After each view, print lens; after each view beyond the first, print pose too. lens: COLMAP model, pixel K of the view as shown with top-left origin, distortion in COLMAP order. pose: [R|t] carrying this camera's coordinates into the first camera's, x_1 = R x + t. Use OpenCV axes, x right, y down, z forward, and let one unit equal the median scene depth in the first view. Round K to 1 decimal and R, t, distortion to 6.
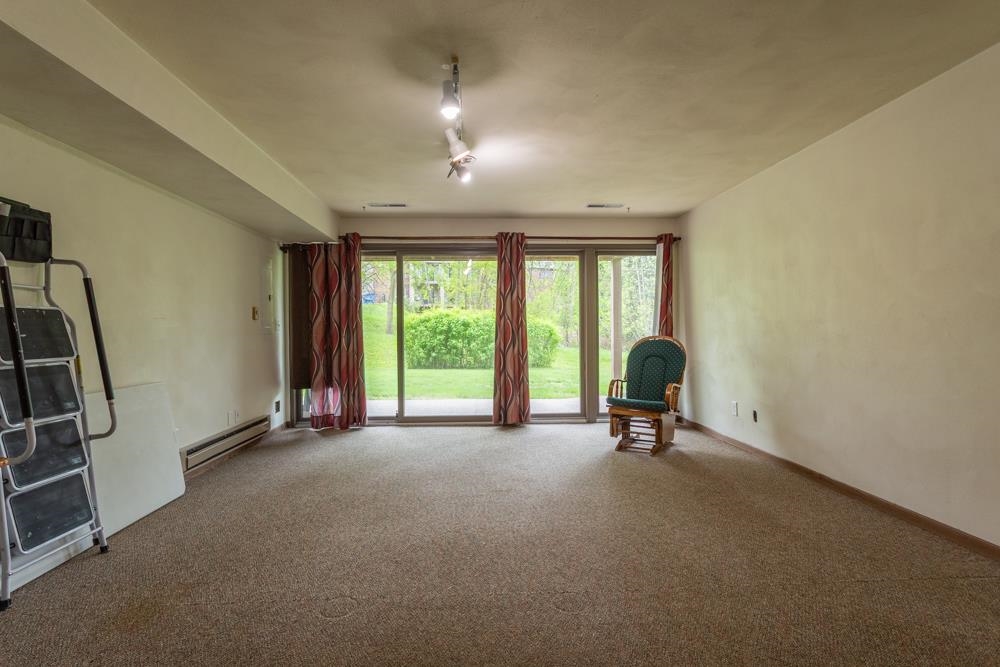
lens RADIAL K [[492.5, 0, 495.1], [0, 492.5, 333.5], [0, 0, 1]] dist [0.000006, 0.000233]
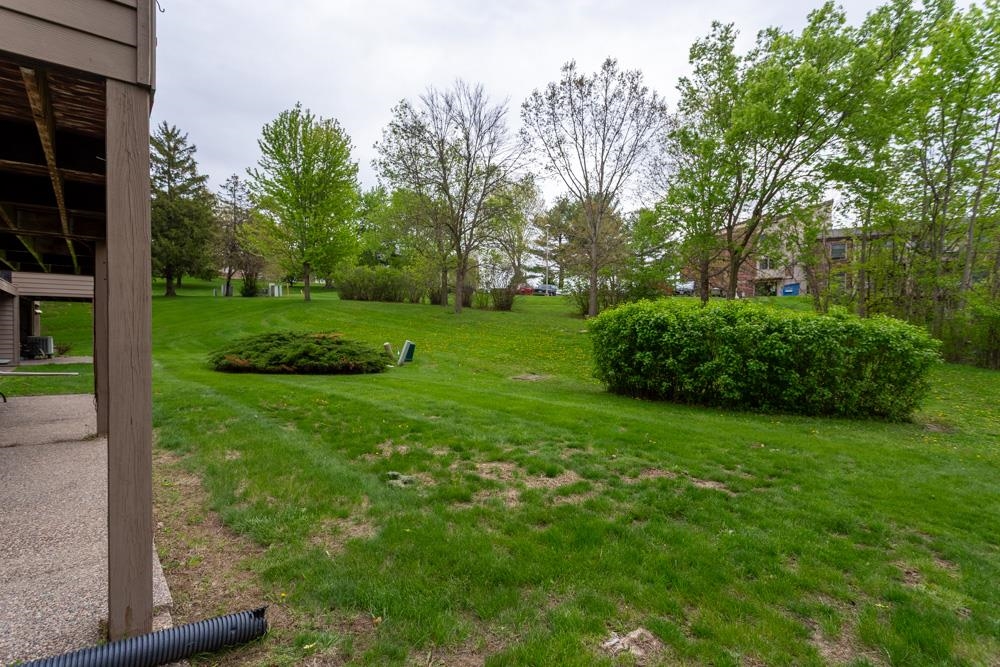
lens RADIAL K [[481.2, 0, 499.7], [0, 481.2, 336.2], [0, 0, 1]] dist [0.003067, 0.000543]
pose [[0.608749, 0.024083, -0.792998, 0.842341], [-0.011089, 0.999700, 0.021849, -0.053609], [0.793286, -0.004507, 0.608833, 1.524008]]
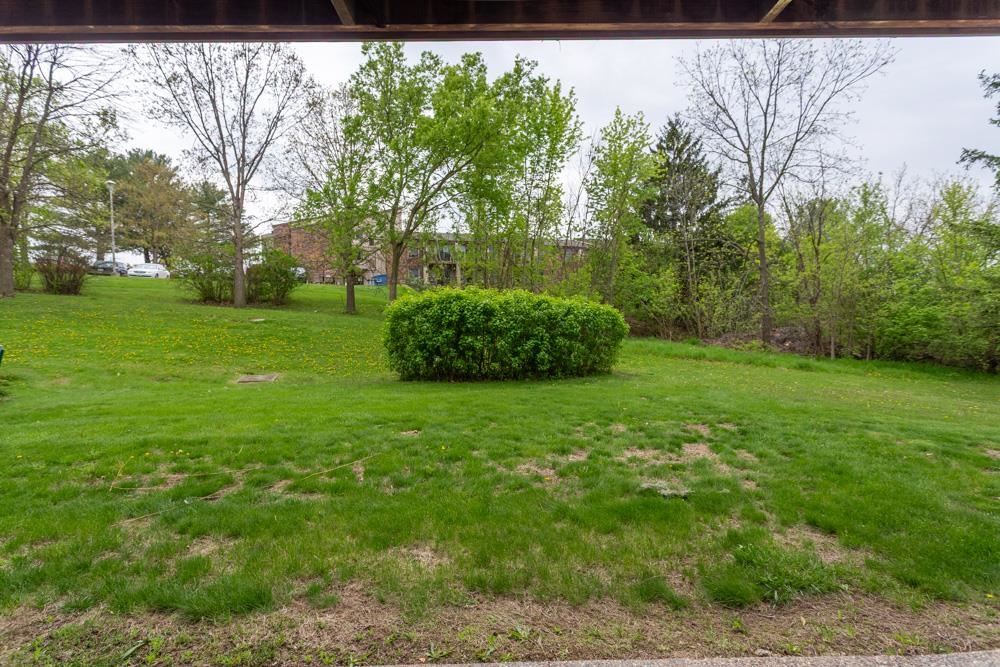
lens RADIAL K [[471.9, 0, 495.8], [0, 471.9, 334.4], [0, 0, 1]] dist [-0.000549, 0.000042]
pose [[0.999457, -0.004523, -0.032639, -0.090547], [0.005858, 0.999146, 0.040908, -0.043914], [0.032426, -0.041077, 0.998630, 1.201920]]
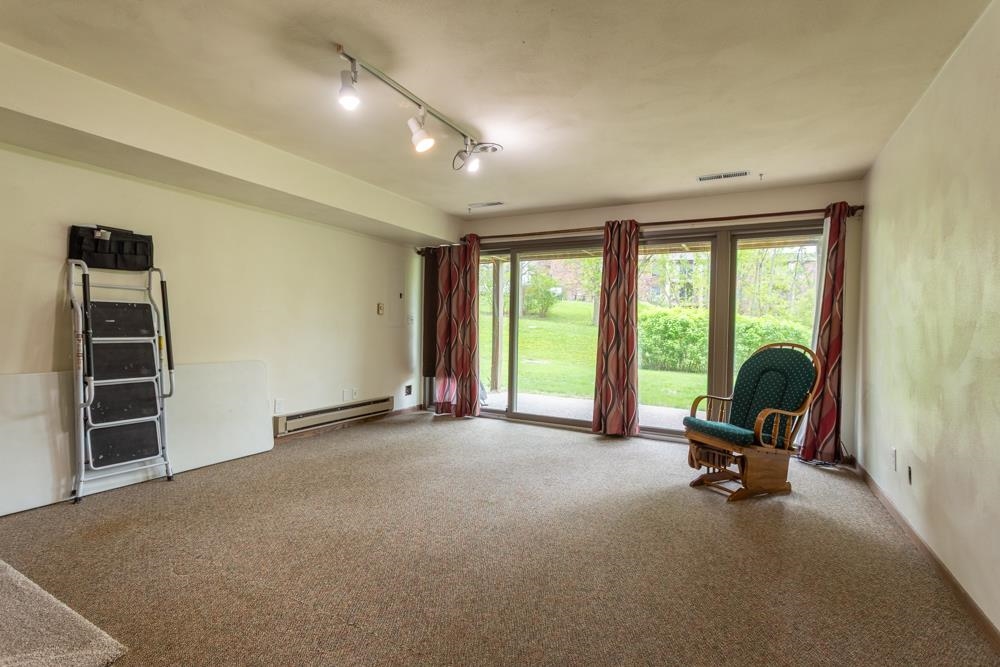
lens RADIAL K [[471.9, 0, 495.8], [0, 471.9, 334.4], [0, 0, 1]] dist [-0.000549, 0.000042]
pose [[0.855912, 0.034527, -0.515967, 0.291637], [-0.031256, 0.999398, 0.015029, -0.004969], [0.516176, 0.003264, 0.856476, 0.154061]]
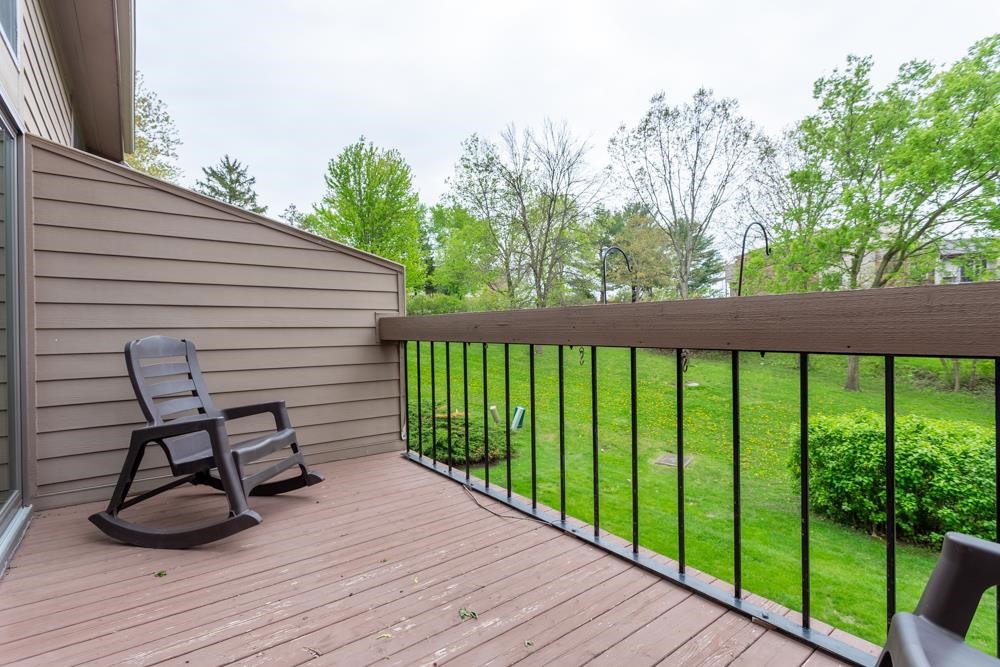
lens RADIAL K [[471.9, 0, 495.8], [0, 471.9, 334.4], [0, 0, 1]] dist [-0.000549, 0.000042]
pose [[0.568270, 0.013752, -0.822727, 0.241152], [0.001911, 0.999836, 0.018032, -0.476305], [0.822840, -0.011819, 0.568150, 1.179621]]
